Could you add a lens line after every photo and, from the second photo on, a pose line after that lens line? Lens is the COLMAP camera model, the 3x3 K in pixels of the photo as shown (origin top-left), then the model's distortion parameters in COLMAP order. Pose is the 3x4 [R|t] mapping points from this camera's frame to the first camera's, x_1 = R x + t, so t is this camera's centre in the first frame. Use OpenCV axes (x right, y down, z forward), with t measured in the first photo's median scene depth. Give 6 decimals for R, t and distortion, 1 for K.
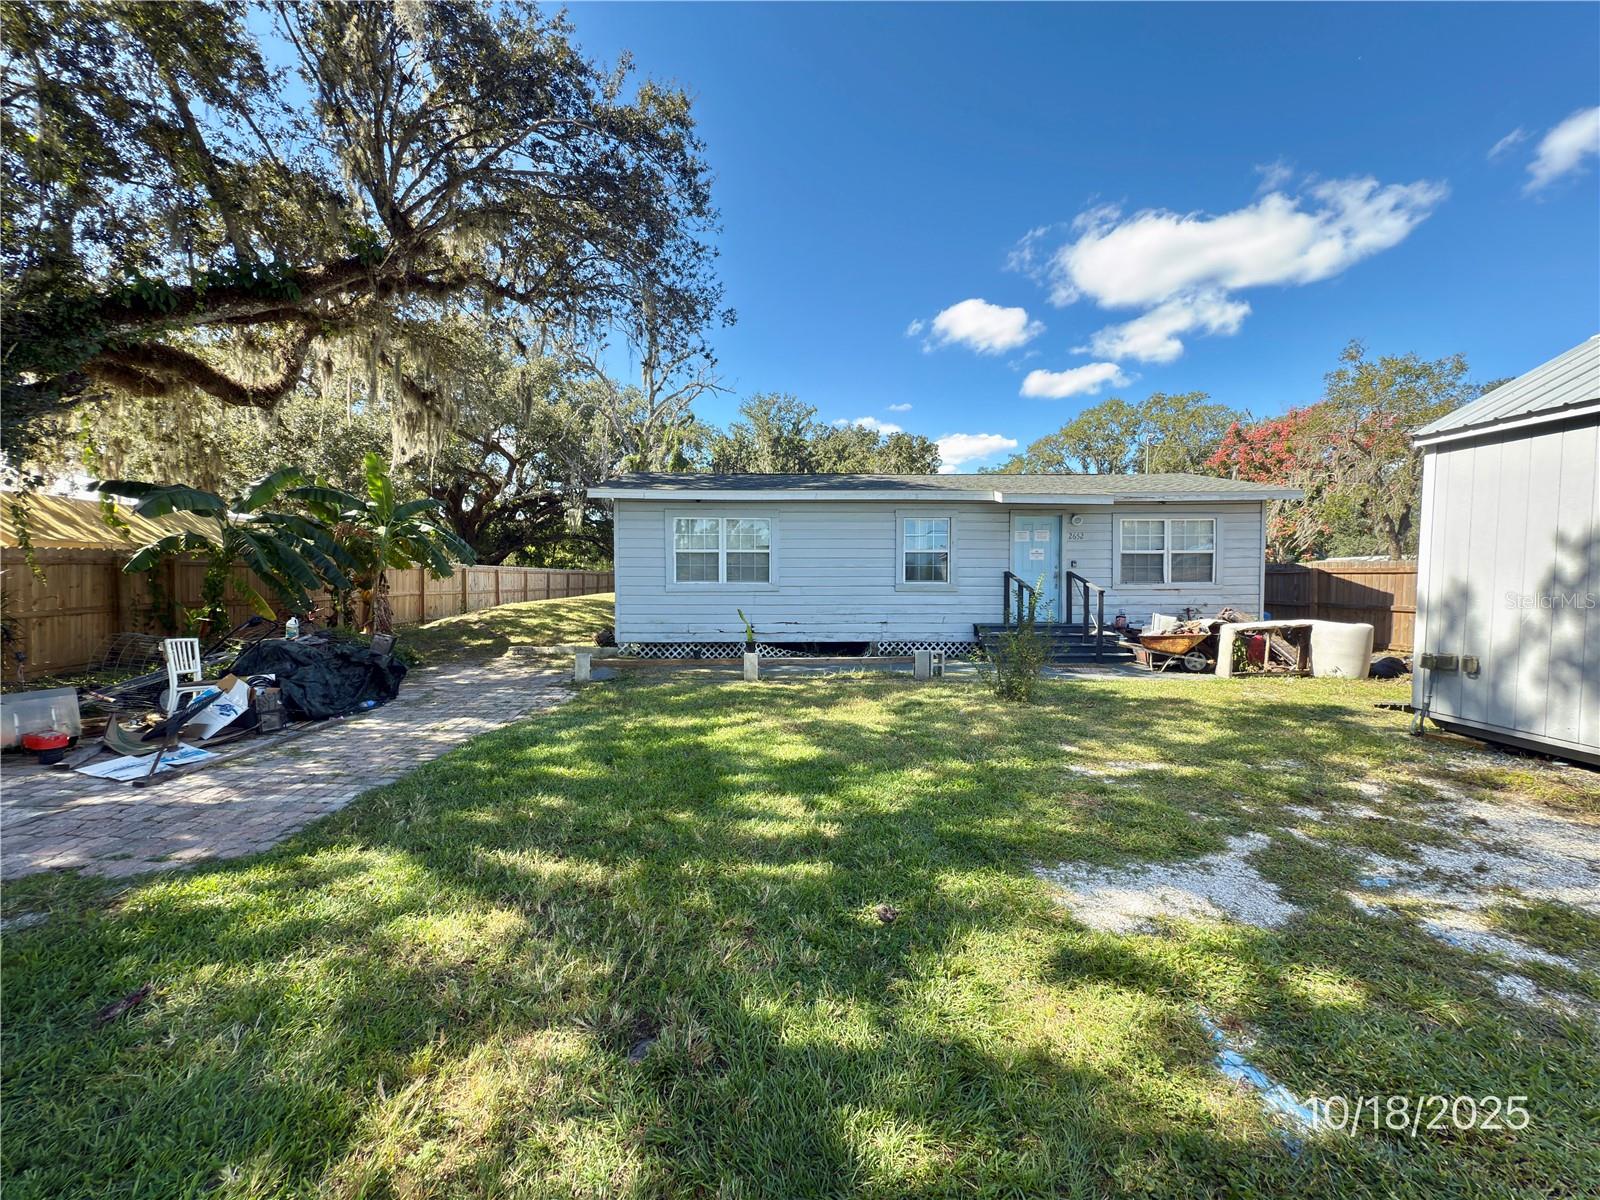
lens RADIAL K [[668.3, 0, 792.2], [0, 668.3, 598.0], [0, 0, 1]] dist [0.003342, 0.000161]
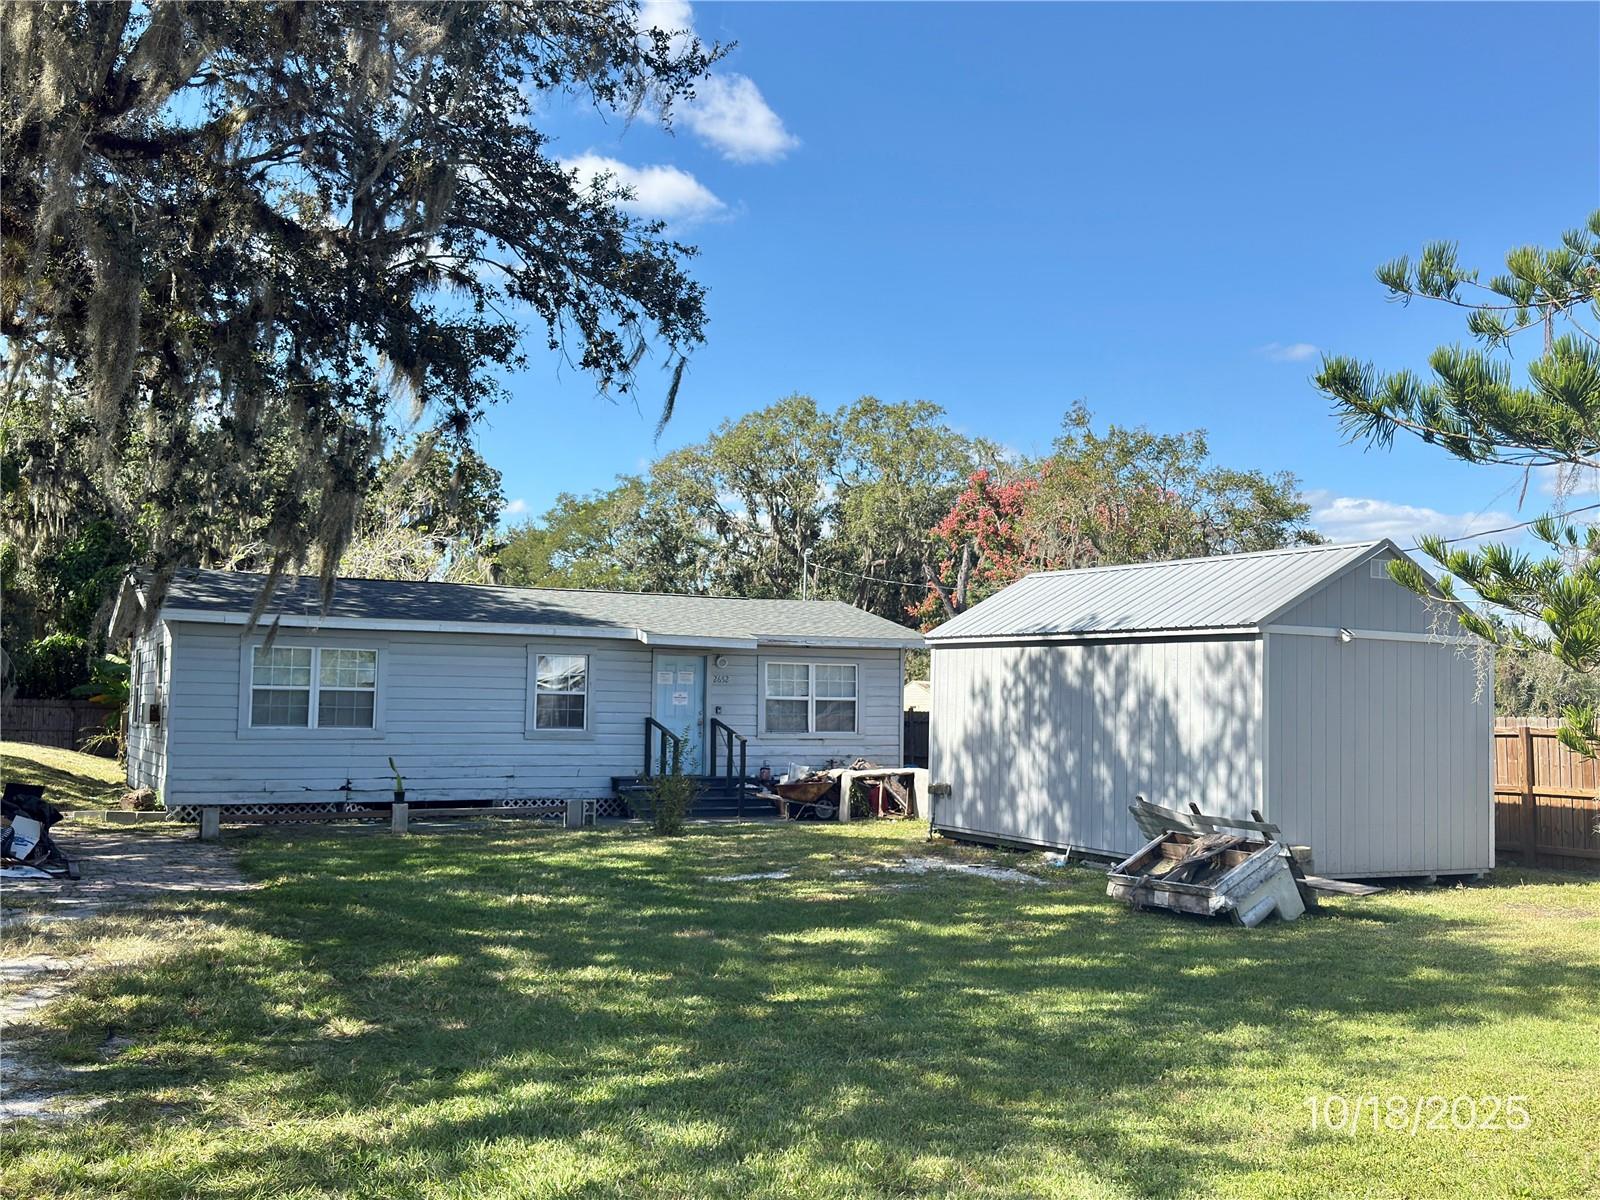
lens RADIAL K [[1583.9, 0, 800.0], [0, 1583.9, 600.0], [0, 0, 1]] dist [0.233626, -0.529850]
pose [[0.905223, 0.045702, 0.422472, -0.392681], [-0.004078, 0.995088, -0.098909, 0.012951], [-0.424917, 0.087812, 0.900963, -0.993428]]
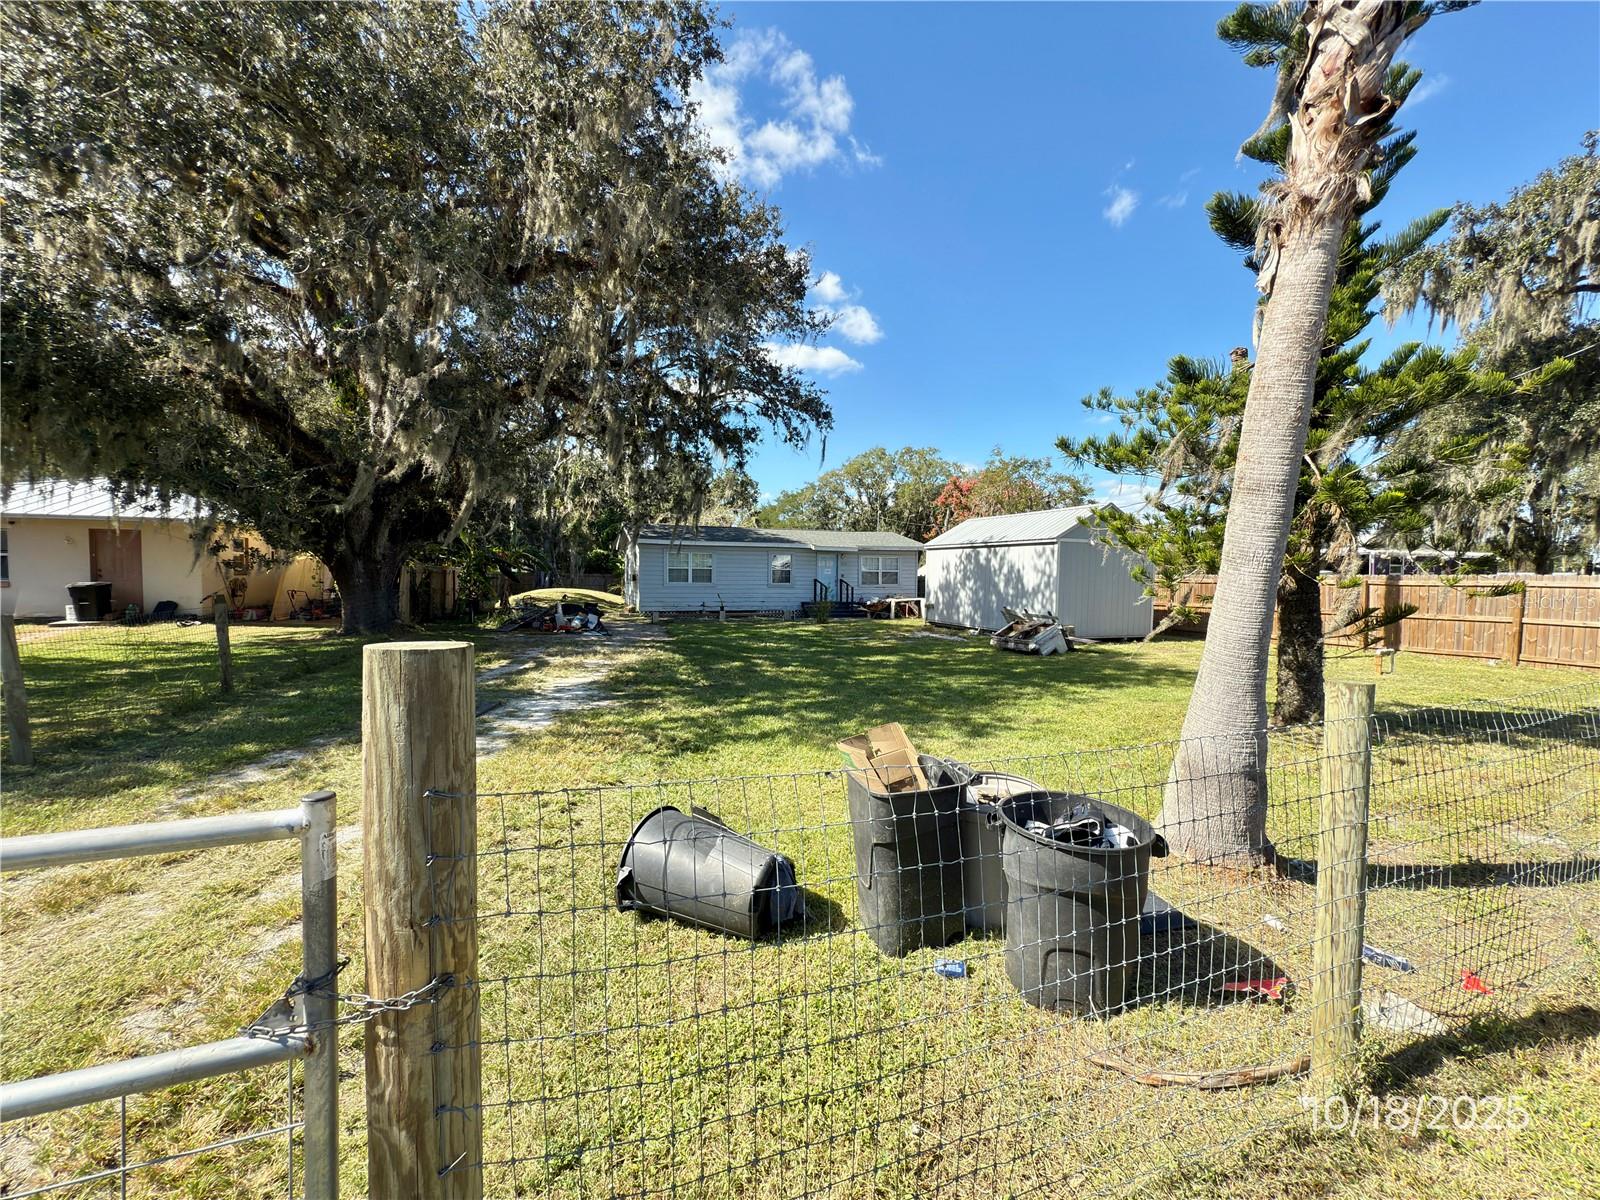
lens RADIAL K [[647.0, 0, 800.0], [0, 647.0, 600.0], [0, 0, 1]] dist [-0.001349, -0.004529]
pose [[0.951153, -0.000796, 0.308717, -0.401190], [-0.000809, 0.999987, 0.005071, 0.020524], [-0.308717, -0.005072, 0.951140, -1.058627]]
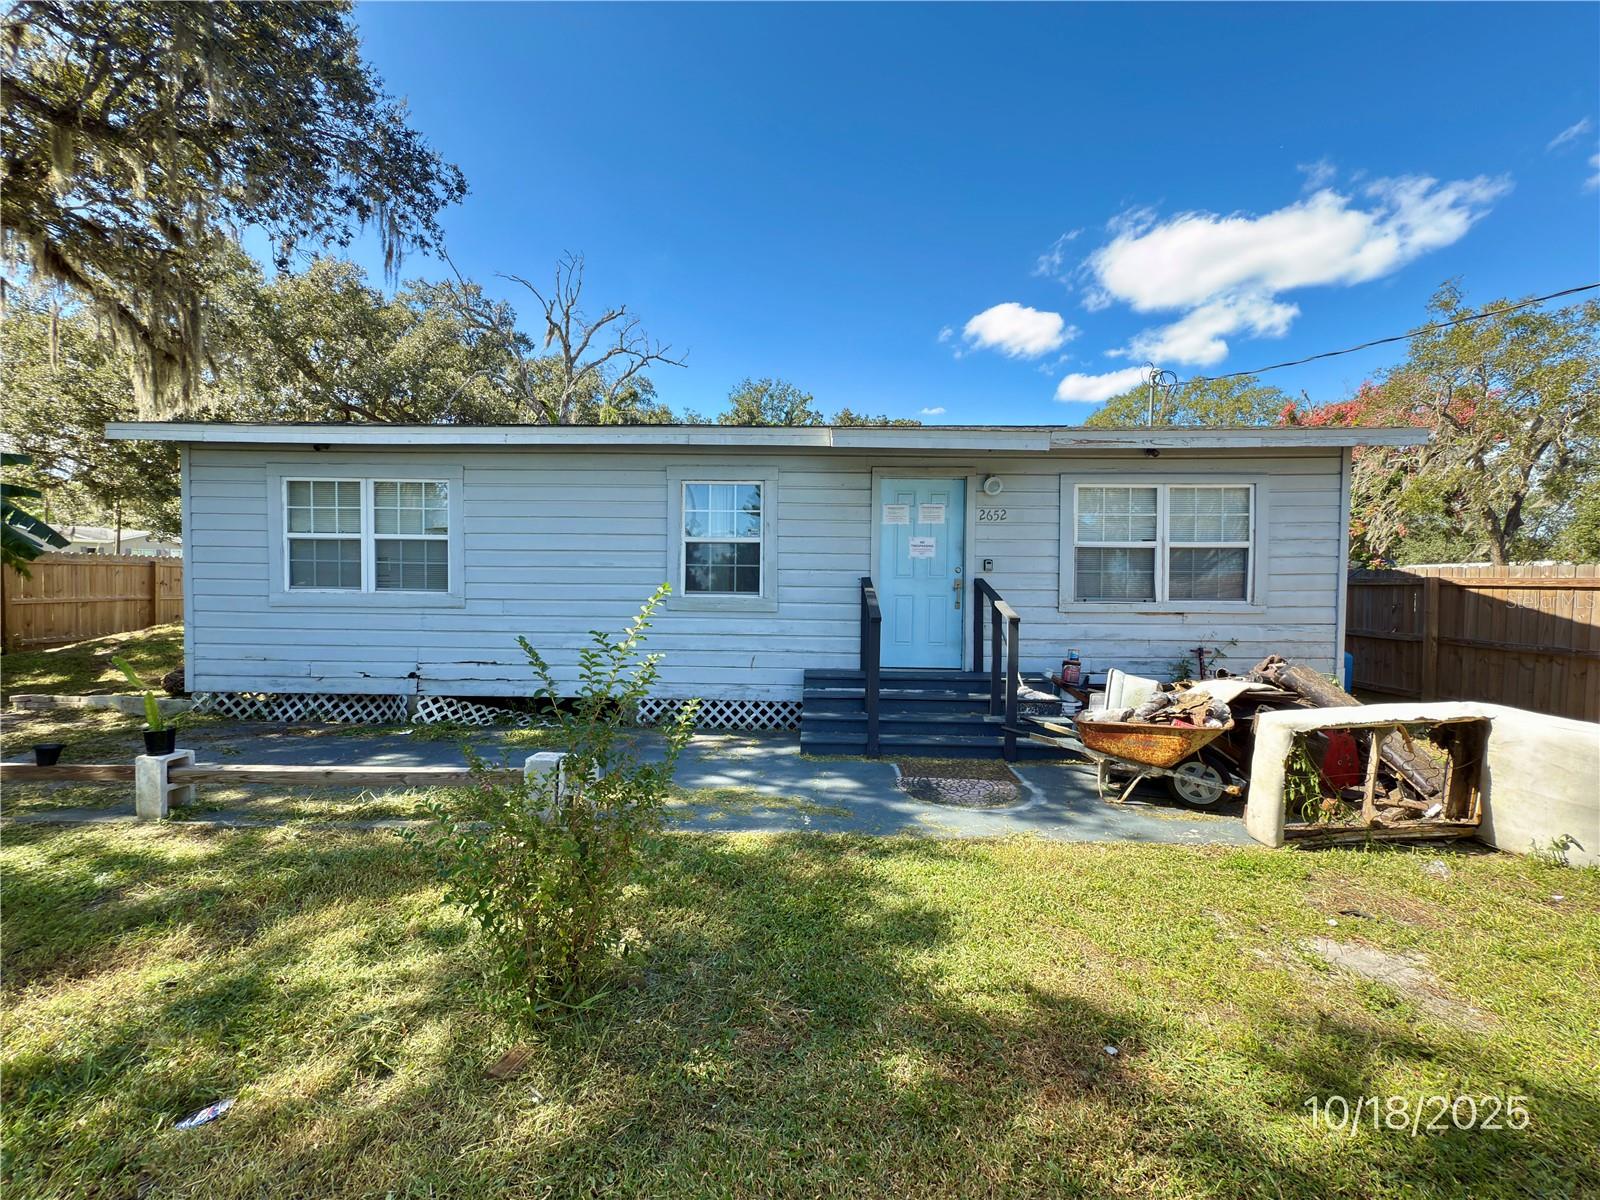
lens RADIAL K [[647.0, 0, 800.0], [0, 647.0, 600.0], [0, 0, 1]] dist [-0.001349, -0.004529]
pose [[0.998356, 0.012574, -0.055915, 0.294141], [-0.012950, 0.999896, -0.006363, -0.016480], [0.055829, 0.007077, 0.998415, 0.453627]]
